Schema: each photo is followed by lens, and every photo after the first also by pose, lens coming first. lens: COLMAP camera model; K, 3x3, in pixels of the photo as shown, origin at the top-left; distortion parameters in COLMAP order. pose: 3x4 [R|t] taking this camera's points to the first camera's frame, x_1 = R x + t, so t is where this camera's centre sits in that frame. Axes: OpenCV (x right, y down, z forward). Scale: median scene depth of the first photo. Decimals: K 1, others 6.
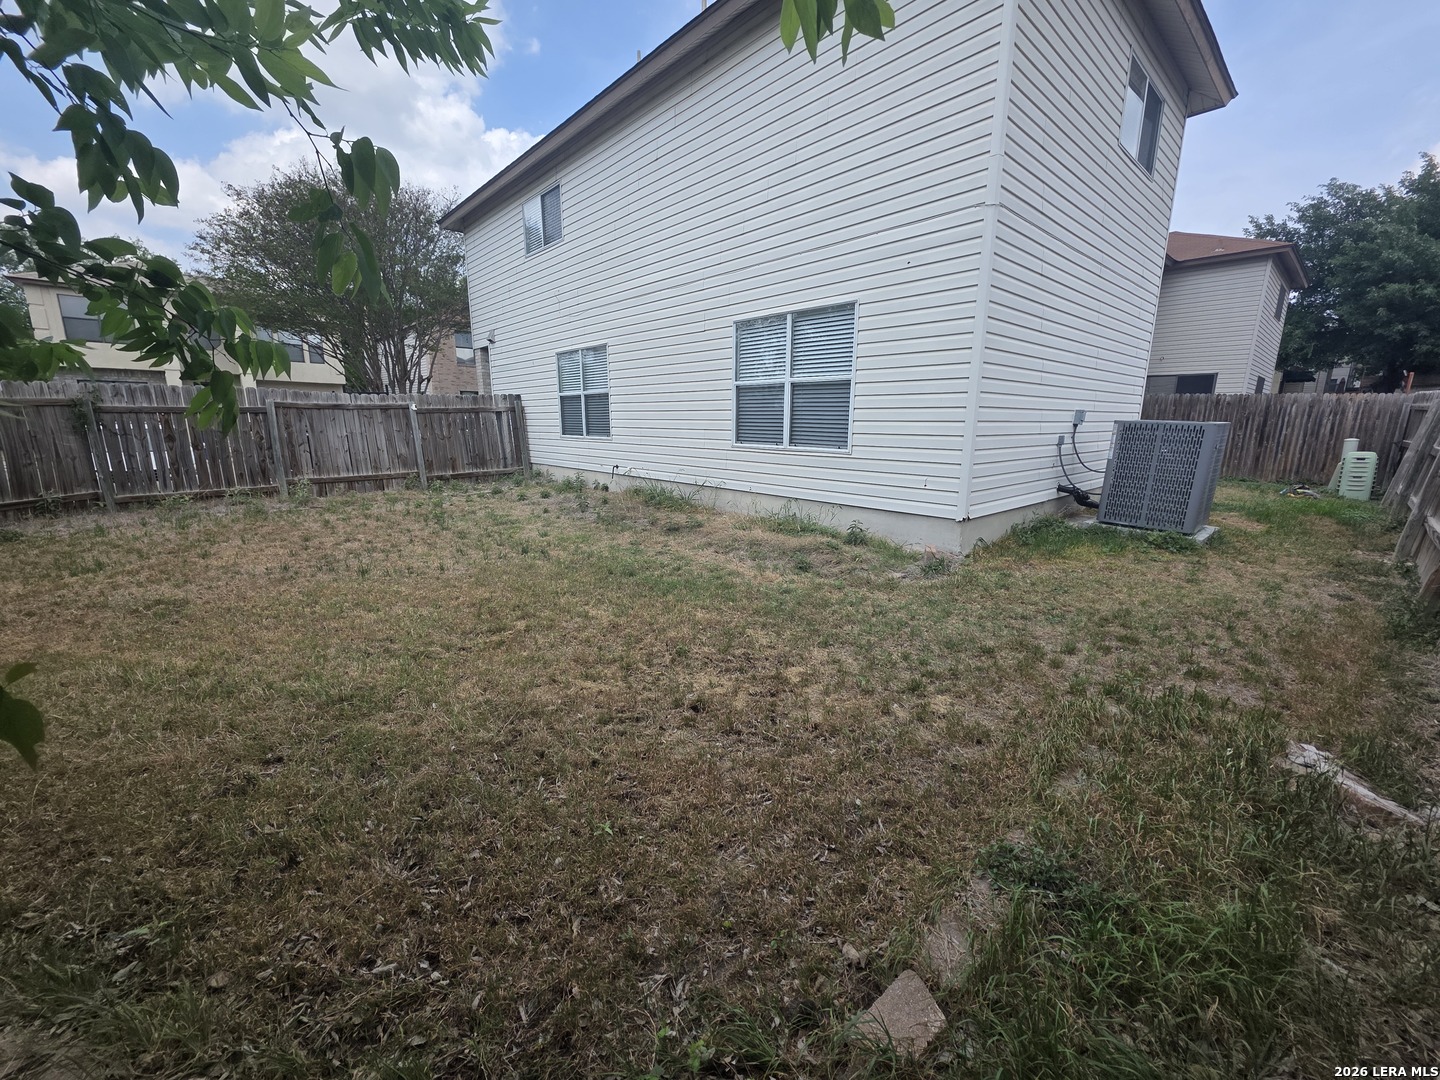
lens RADIAL K [[576.5, 0, 719.9], [0, 576.5, 539.3], [0, 0, 1]] dist [-0.003950, -0.000992]
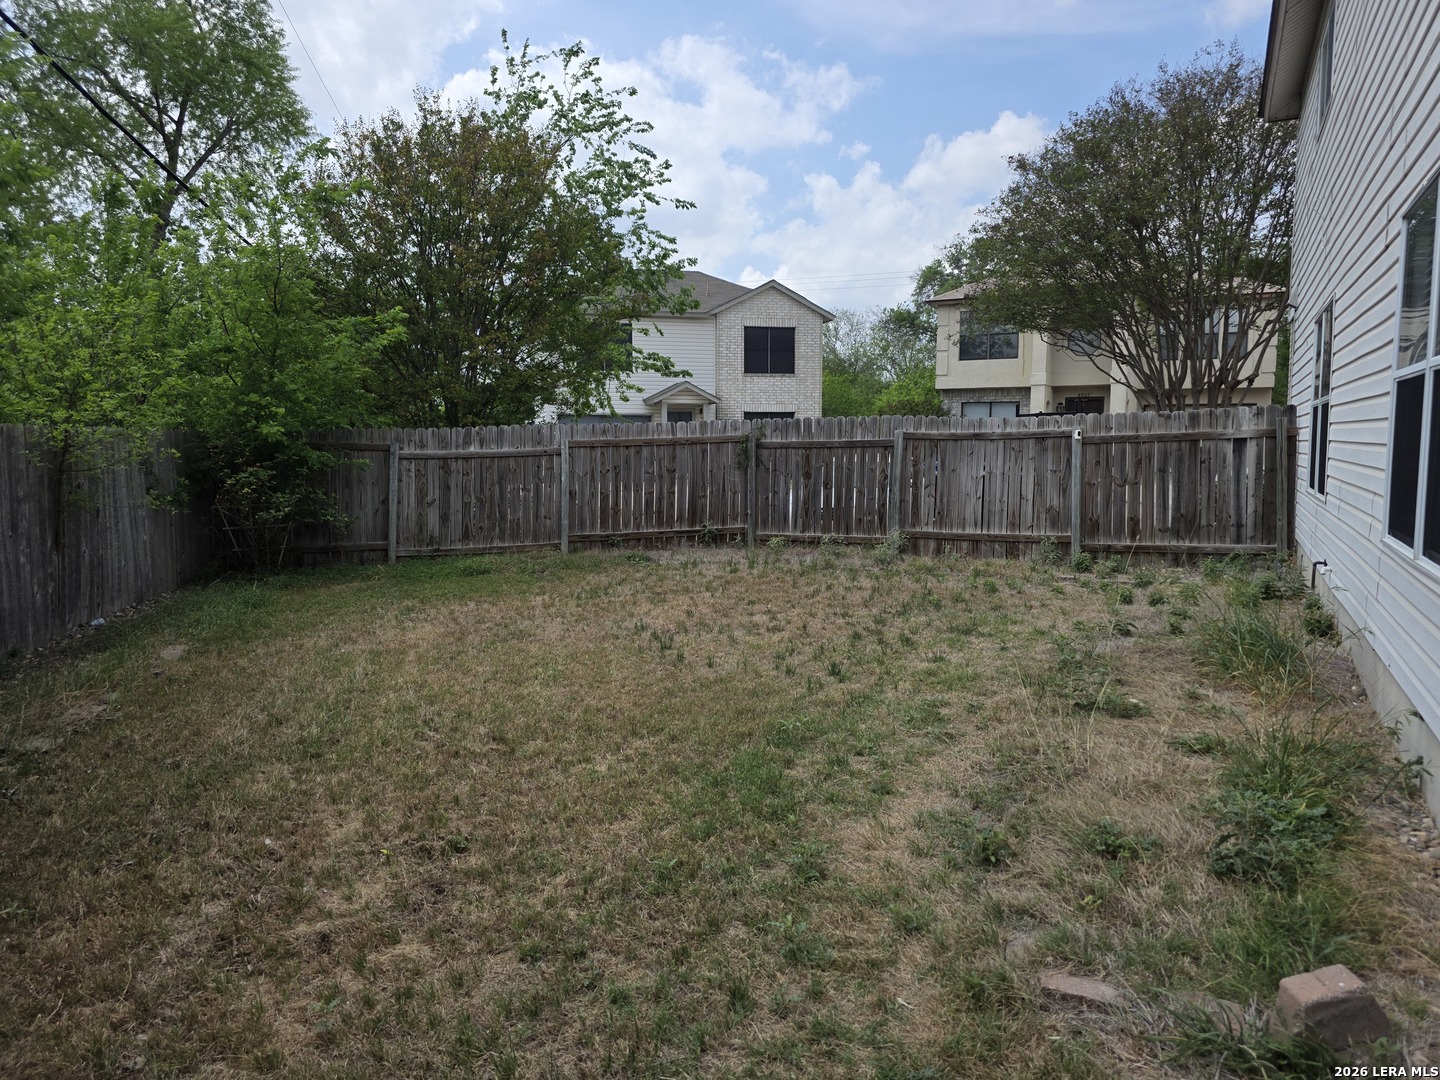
lens RADIAL K [[959.6, 0, 720.6], [0, 959.6, 538.0], [0, 0, 1]] dist [0.048875, -0.001520]
pose [[0.345273, 0.089081, -0.934265, 0.352672], [-0.183403, 0.982696, 0.025920, -0.077678], [0.920407, 0.162397, 0.355637, 0.293541]]
